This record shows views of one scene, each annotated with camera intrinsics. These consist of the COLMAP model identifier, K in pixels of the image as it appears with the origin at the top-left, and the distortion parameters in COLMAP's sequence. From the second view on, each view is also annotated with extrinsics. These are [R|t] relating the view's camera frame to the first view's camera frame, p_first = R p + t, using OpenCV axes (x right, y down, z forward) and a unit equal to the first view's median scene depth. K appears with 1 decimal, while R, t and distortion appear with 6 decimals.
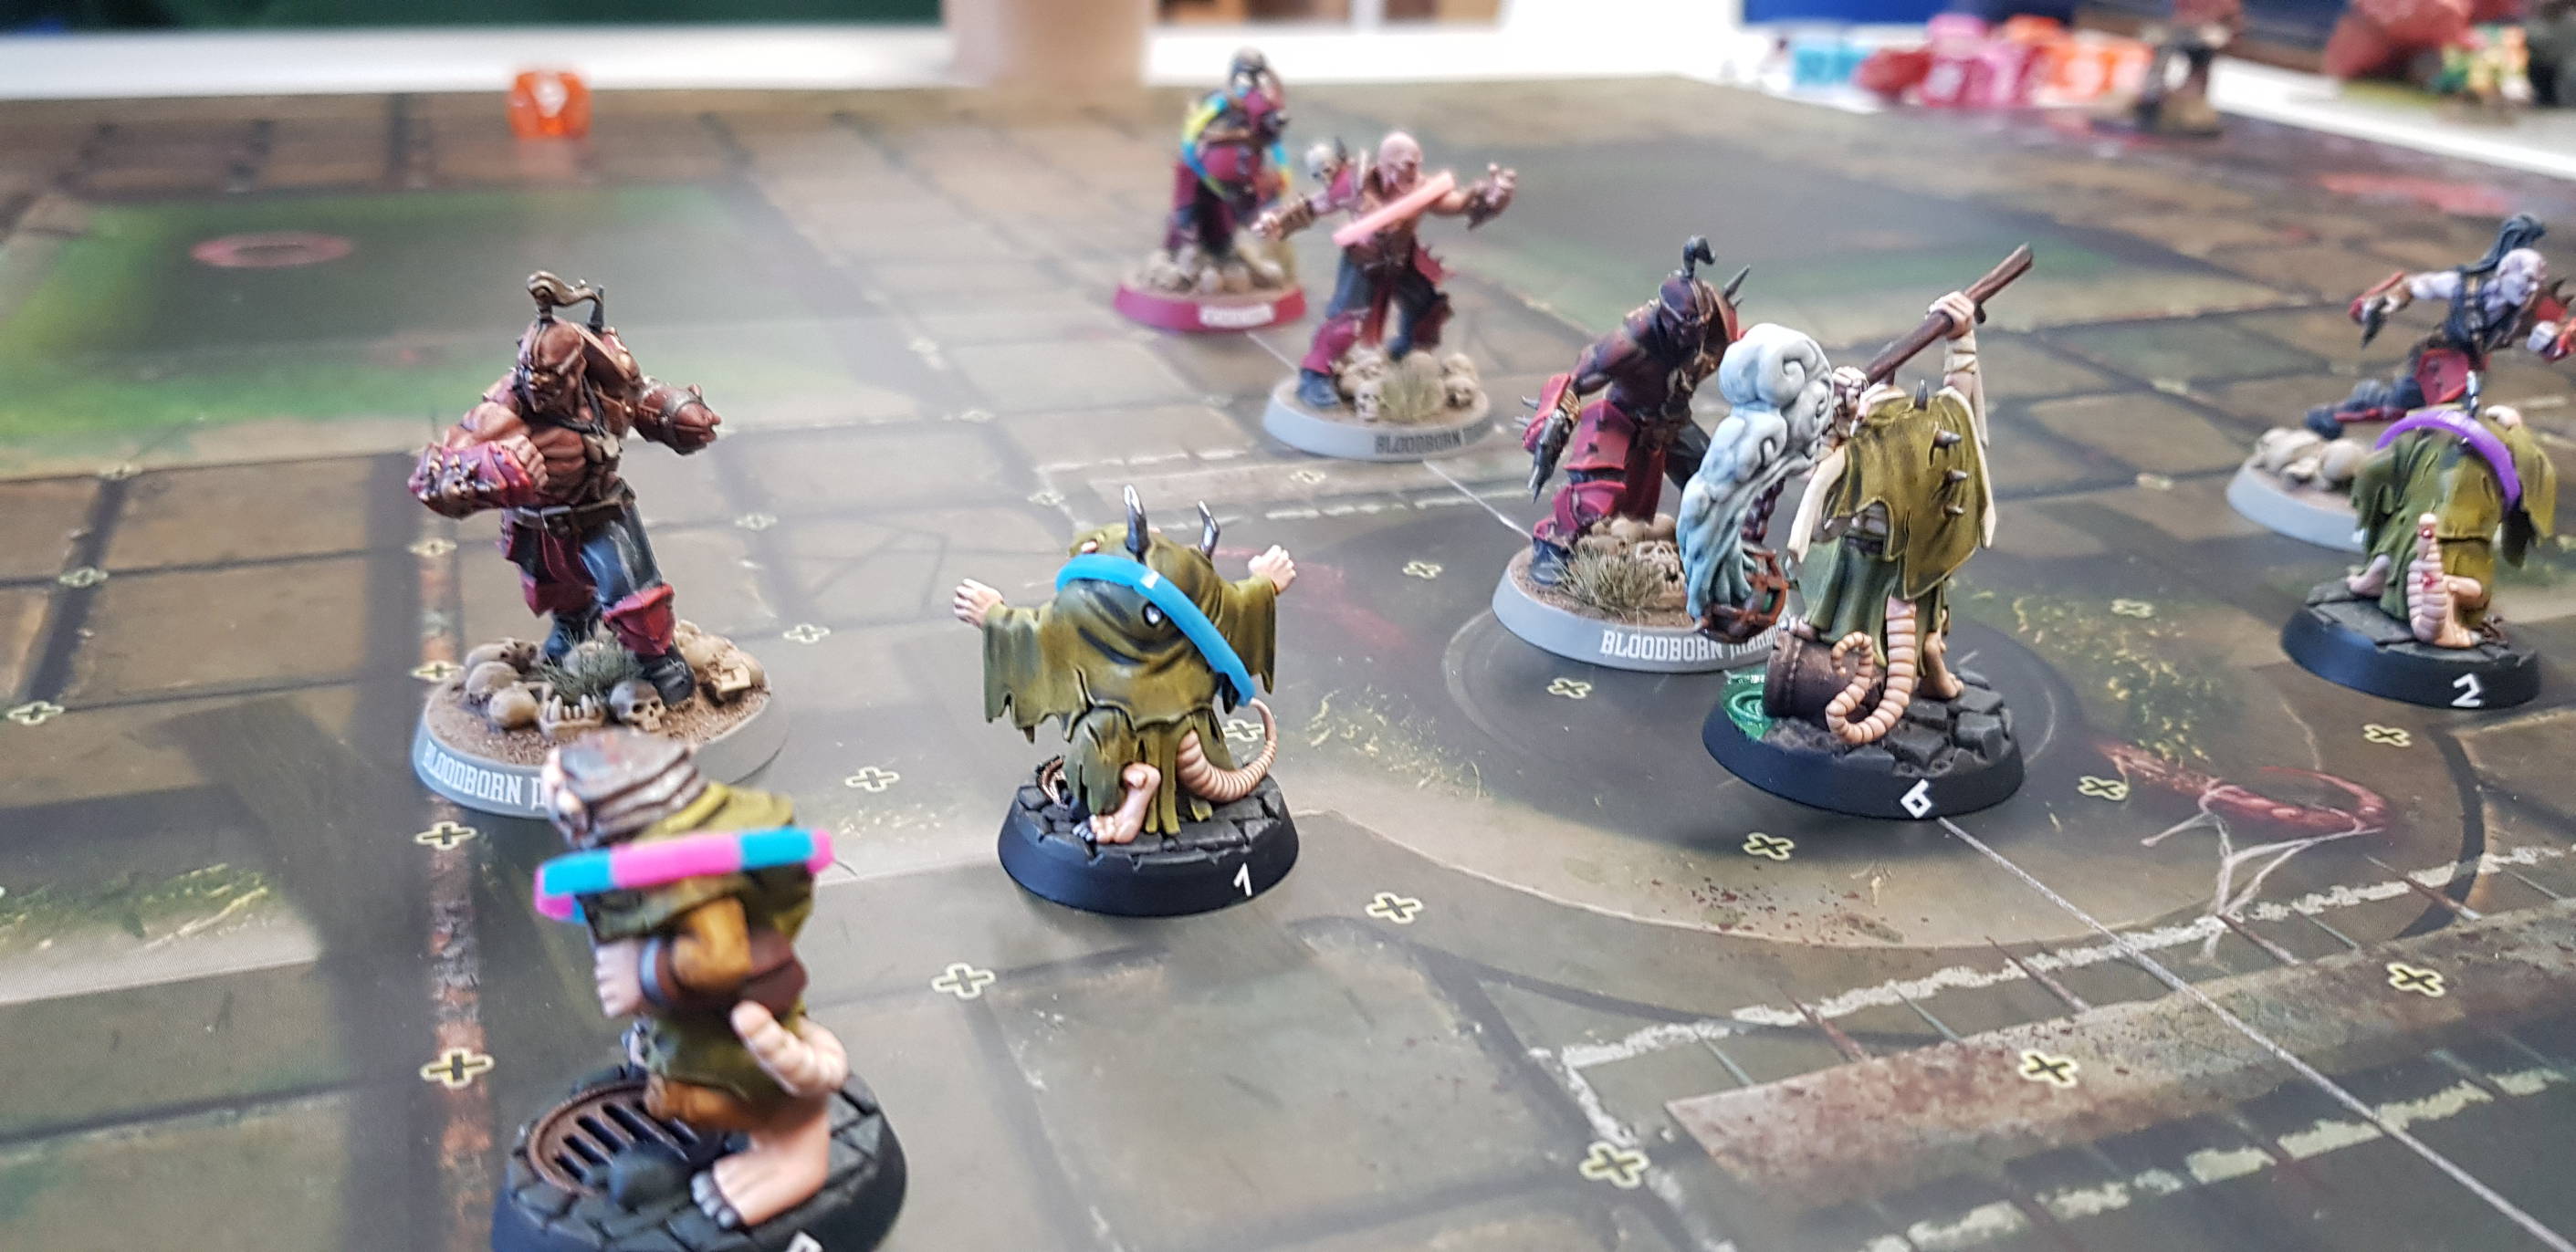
lens RADIAL K [[2110.7, 0, 1287.4], [0, 2110.7, 622.4], [0, 0, 1]] dist [0.034653, -0.112186]
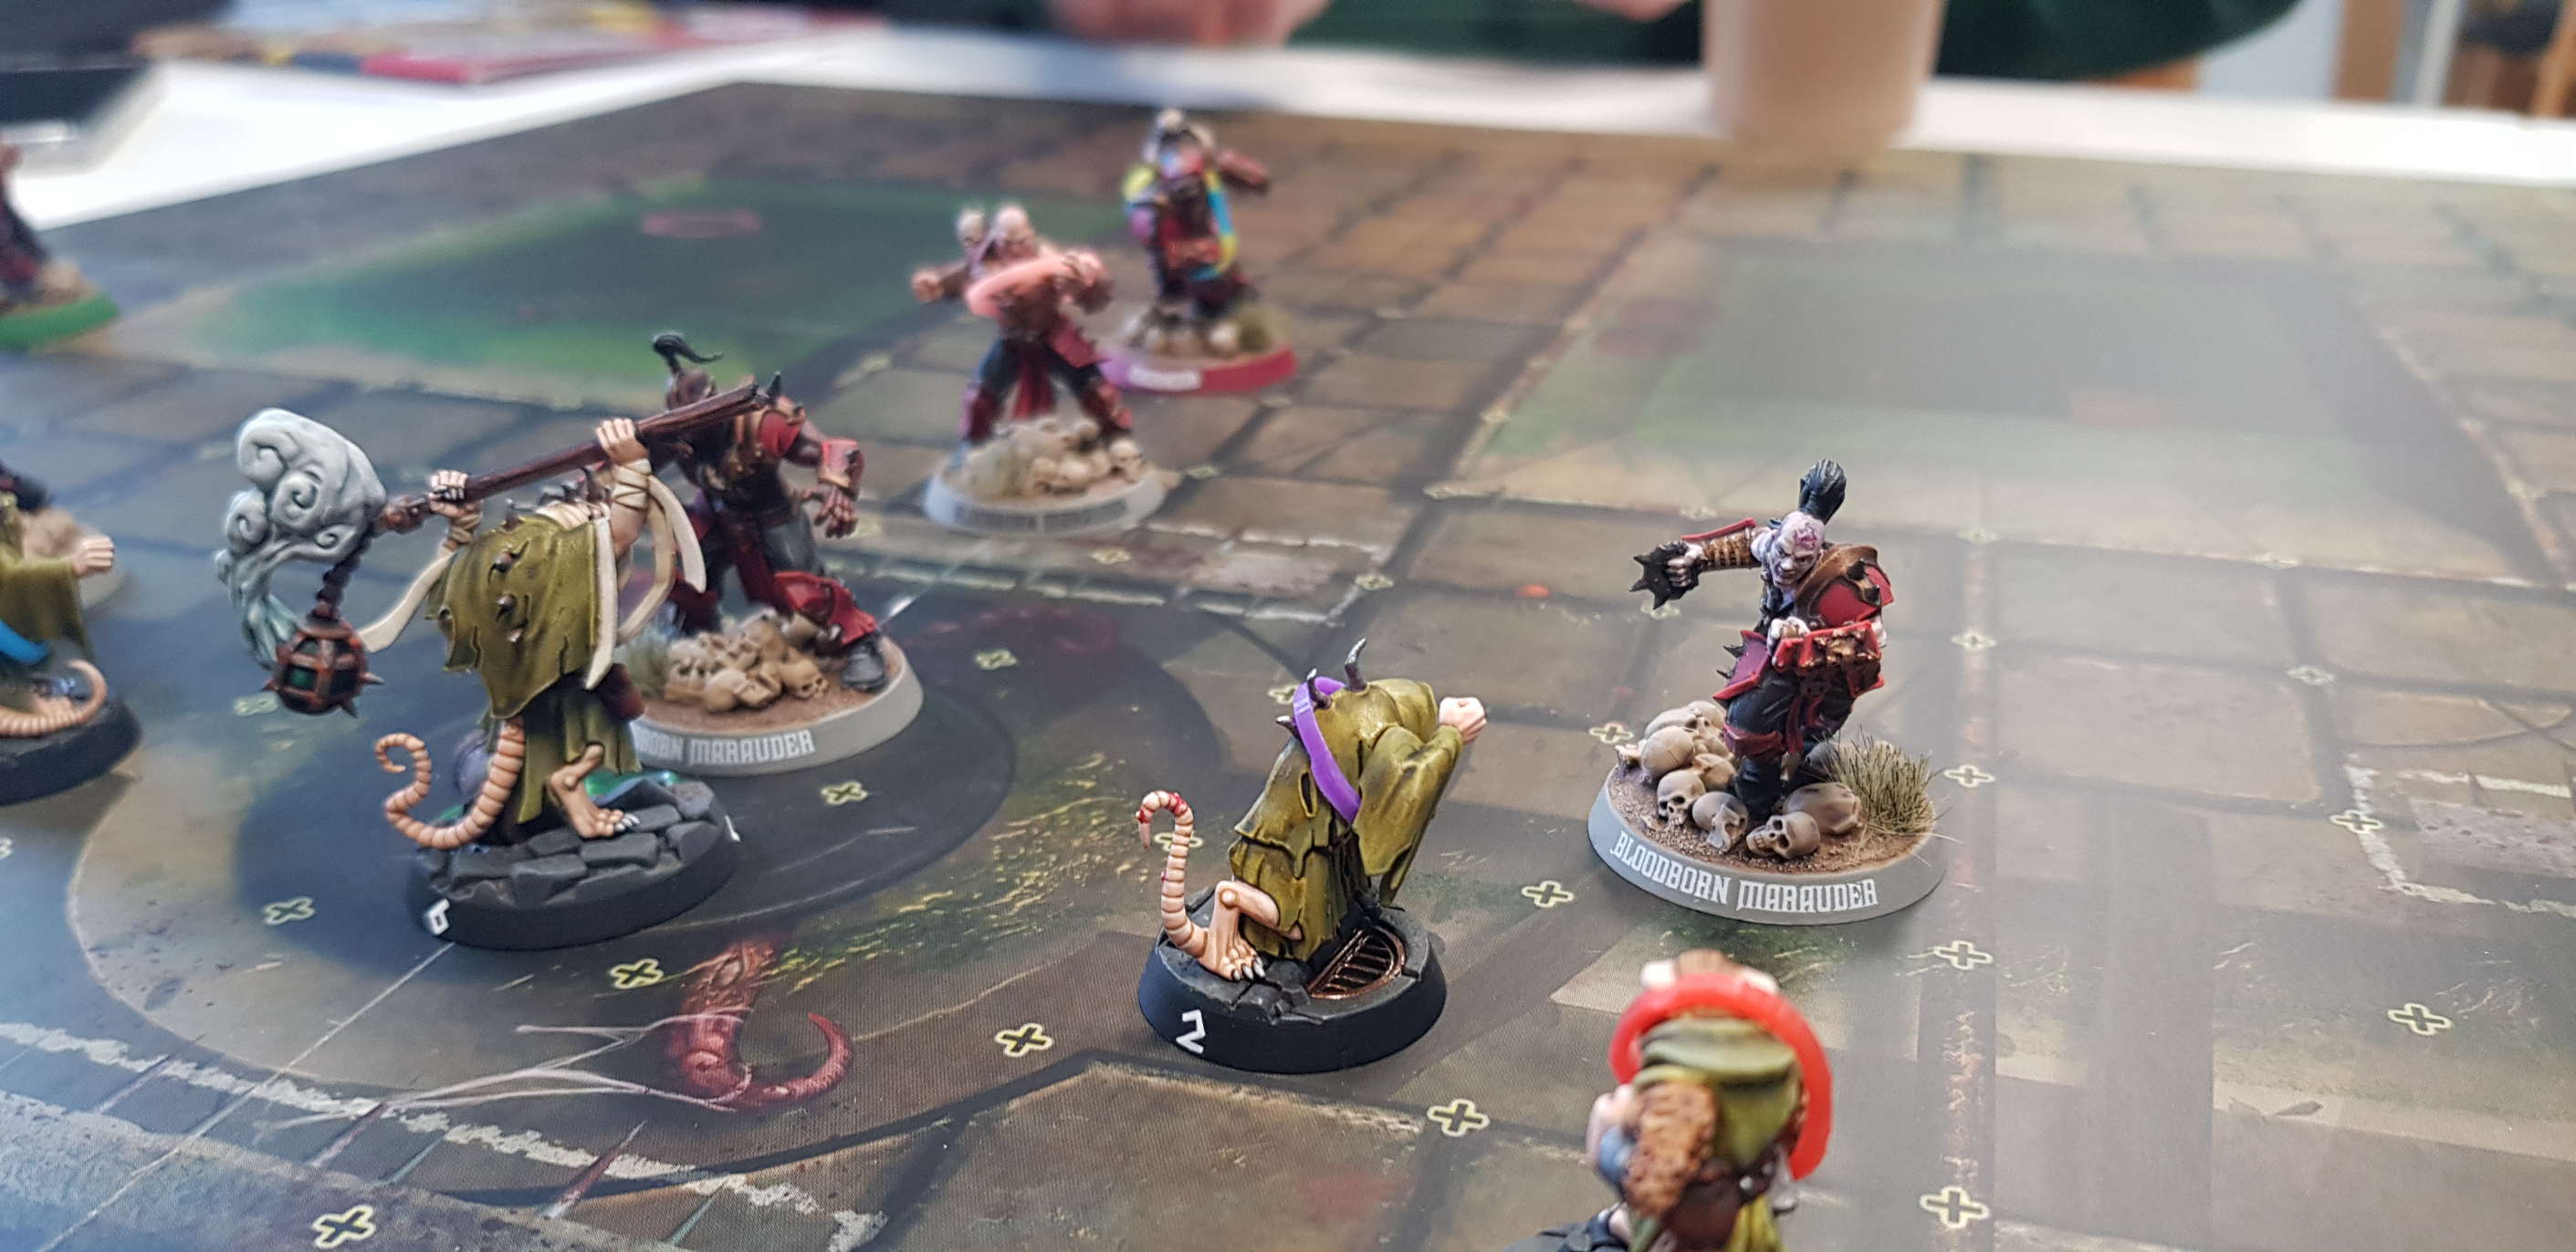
lens RADIAL K [[2110.7, 0, 1293.2], [0, 2110.7, 622.1], [0, 0, 1]] dist [0.034653, -0.112186]
pose [[0.772258, 0.205125, -0.601283, 1.166453], [-0.210151, 0.975642, 0.062927, -0.194457], [0.599545, 0.077764, 0.796554, 0.446058]]
